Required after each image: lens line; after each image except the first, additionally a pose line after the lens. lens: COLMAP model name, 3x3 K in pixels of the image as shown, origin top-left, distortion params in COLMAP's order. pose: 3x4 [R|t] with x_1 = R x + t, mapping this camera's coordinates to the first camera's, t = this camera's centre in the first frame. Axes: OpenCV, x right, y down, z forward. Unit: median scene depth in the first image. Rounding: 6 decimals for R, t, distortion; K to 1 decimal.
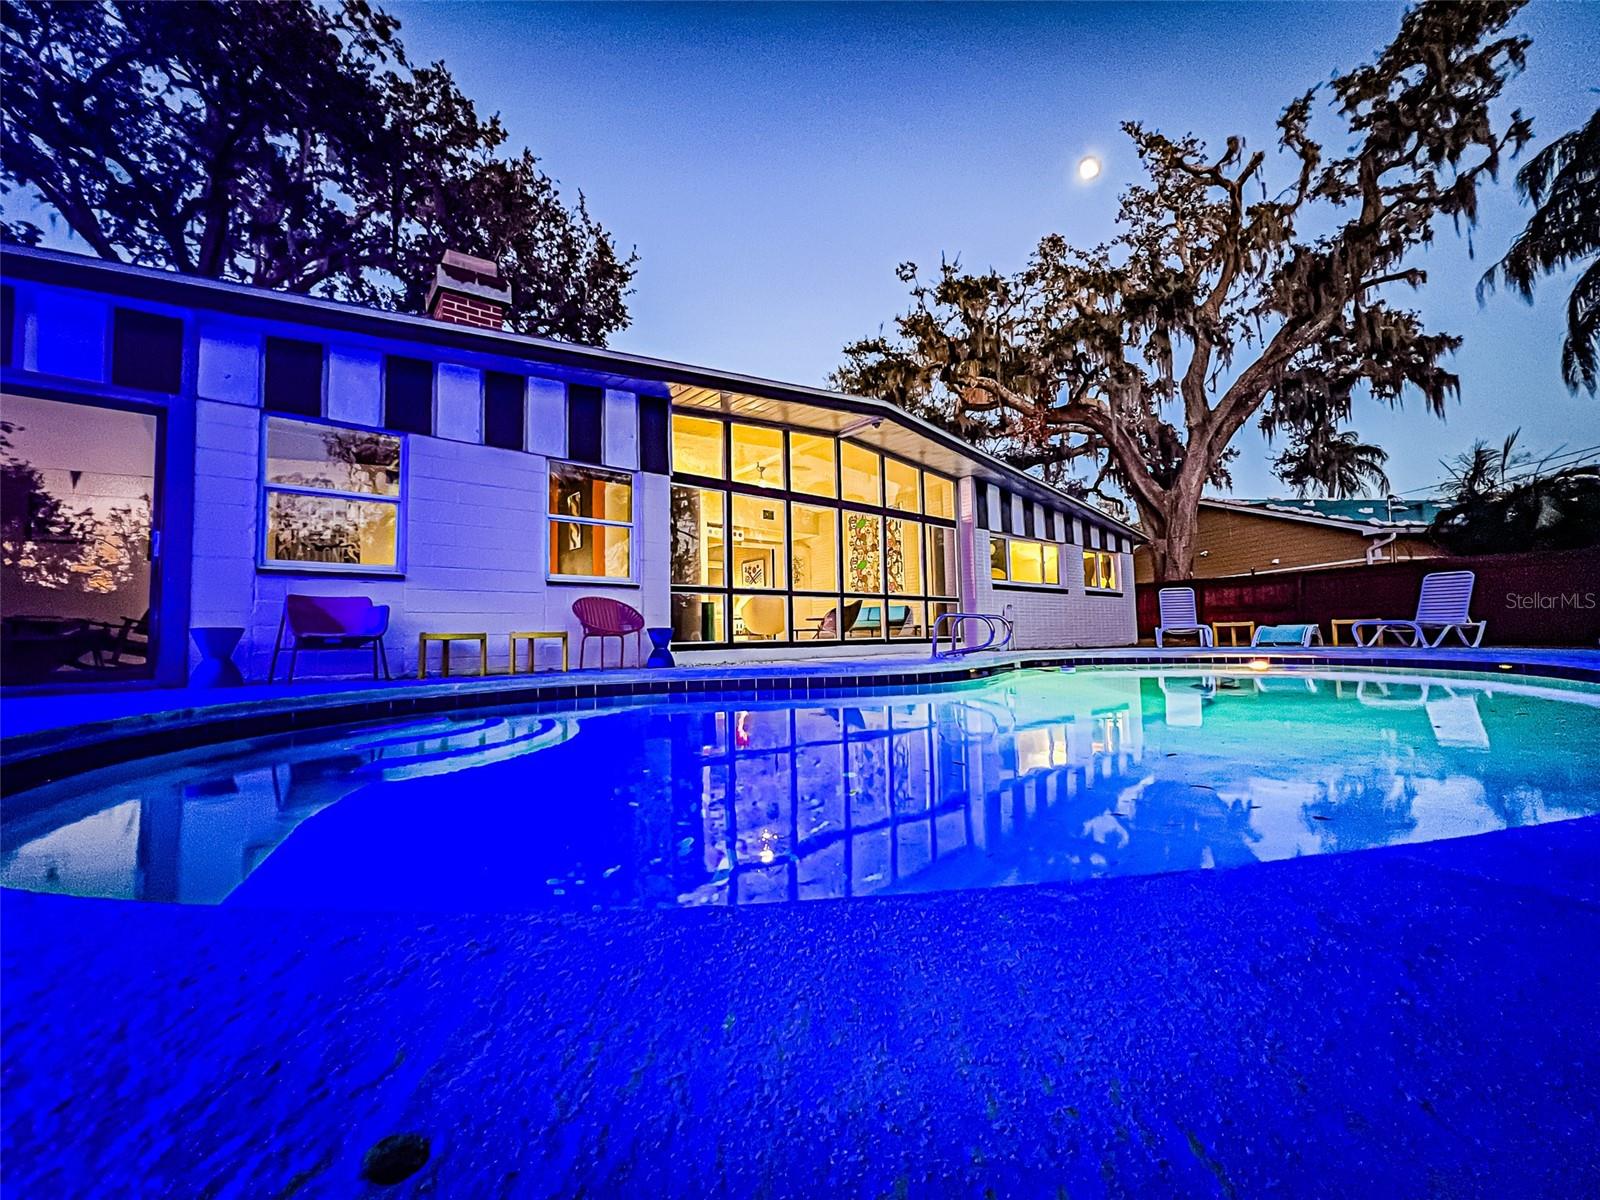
lens RADIAL K [[639.7, 0, 794.8], [0, 639.7, 596.5], [0, 0, 1]] dist [-0.000911, -0.000334]
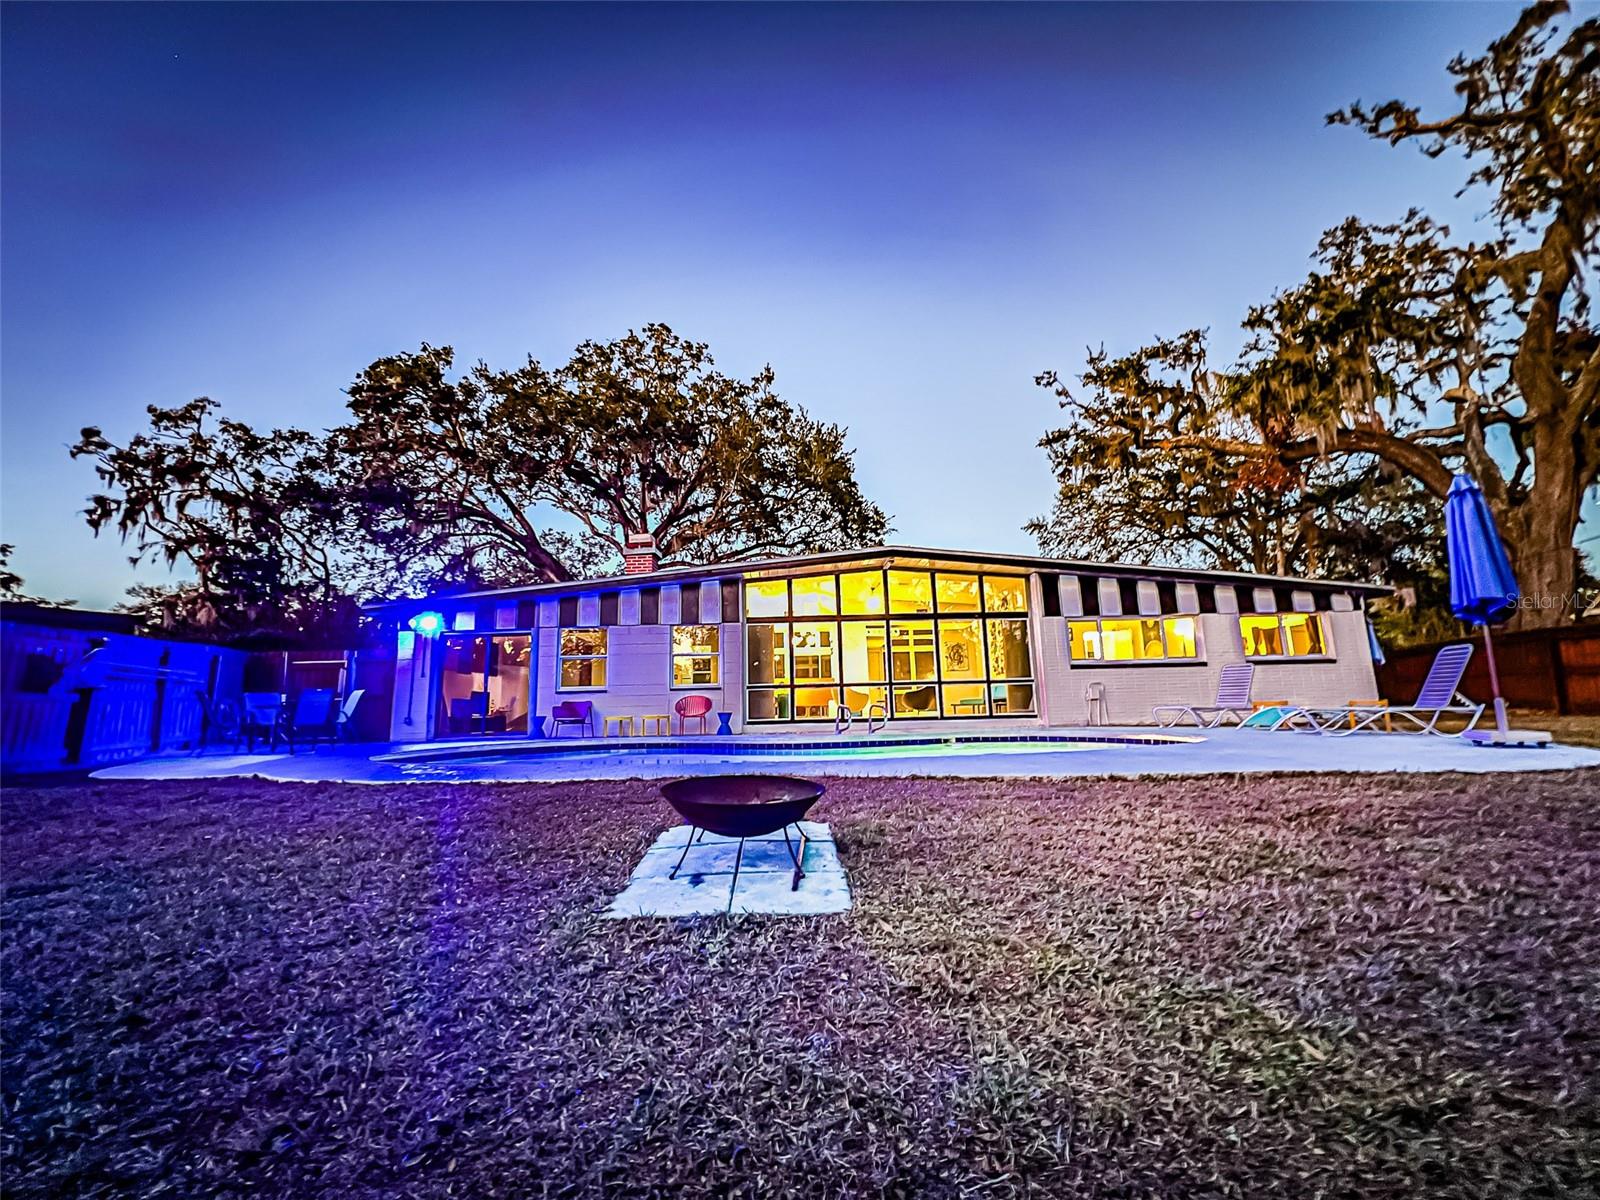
lens RADIAL K [[639.7, 0, 794.8], [0, 639.7, 596.5], [0, 0, 1]] dist [-0.000911, -0.000334]
pose [[0.775006, -0.106987, -0.622831, 0.800574], [0.049707, 0.992832, -0.108693, -0.050169], [0.629996, 0.053279, 0.774769, -0.203980]]
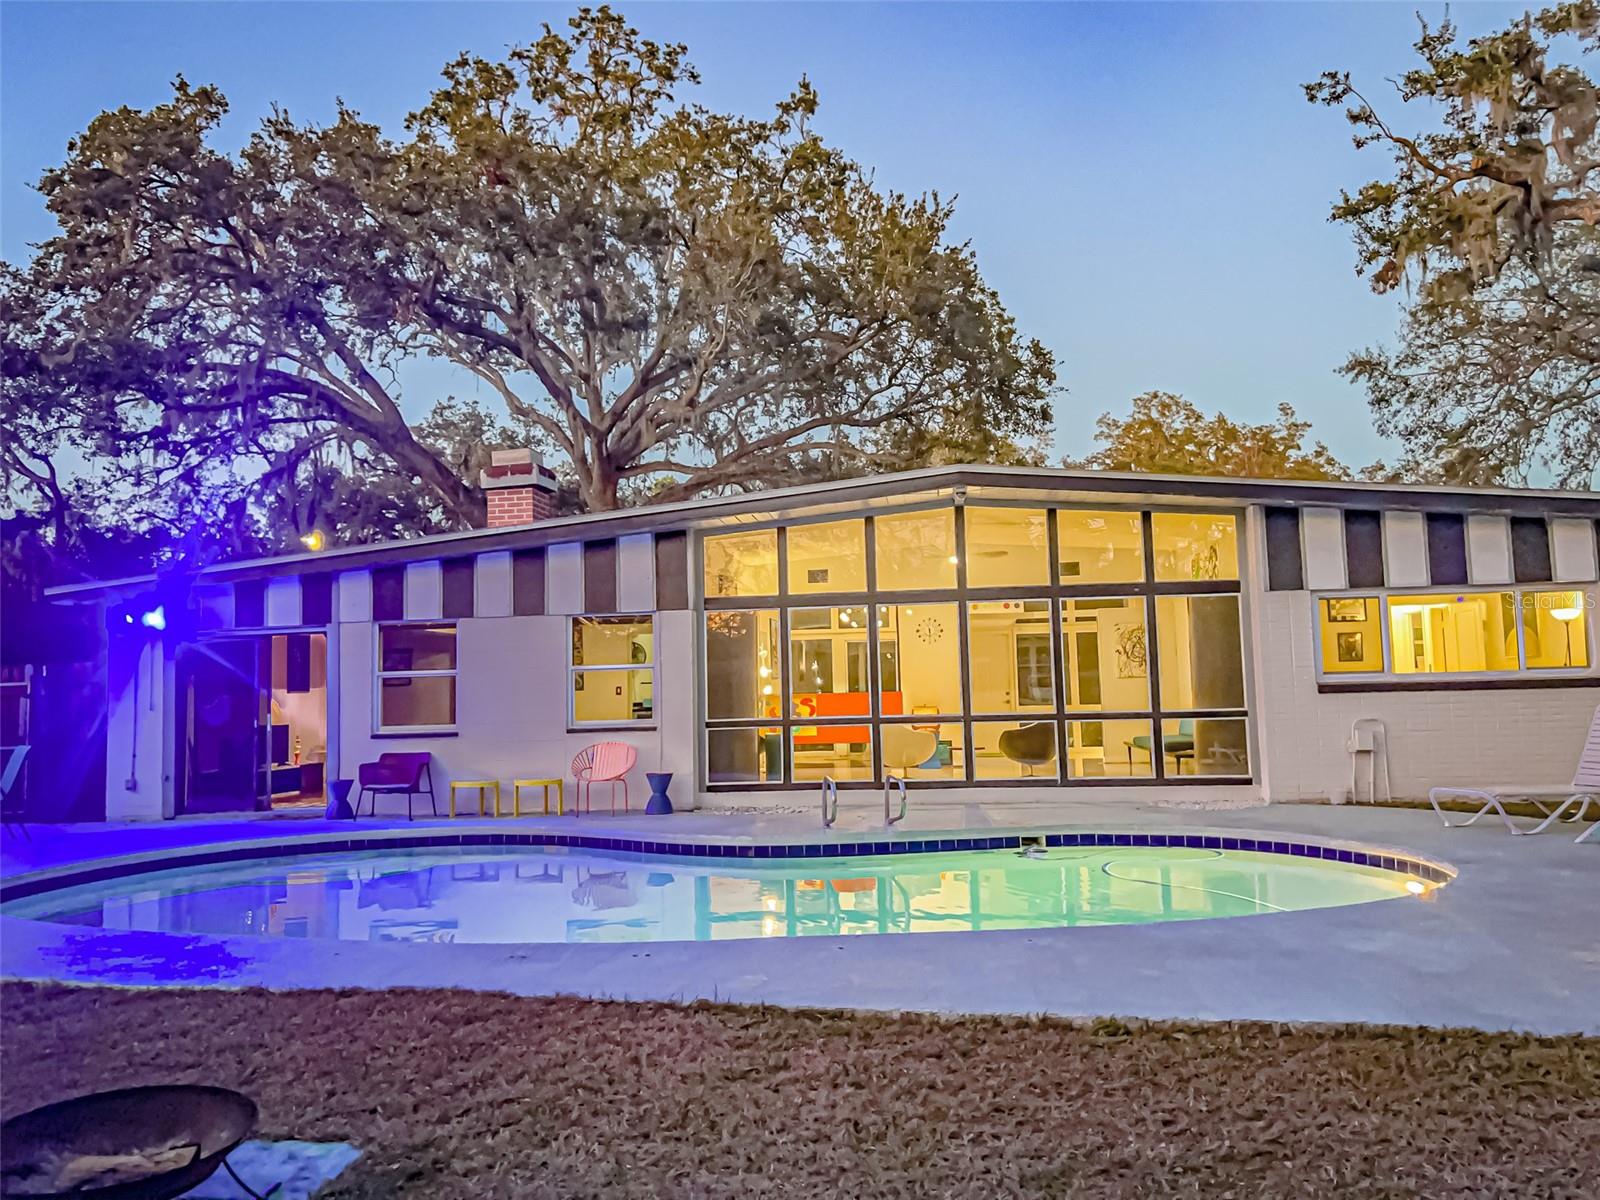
lens RADIAL K [[1198.4, 0, 807.6], [0, 1198.4, 597.8], [0, 0, 1]] dist [0.056243, -0.058817]
pose [[0.688203, -0.056803, -0.723291, 0.972263], [0.058881, 0.998015, -0.022355, -0.123890], [0.723125, -0.027203, 0.690182, -0.087136]]
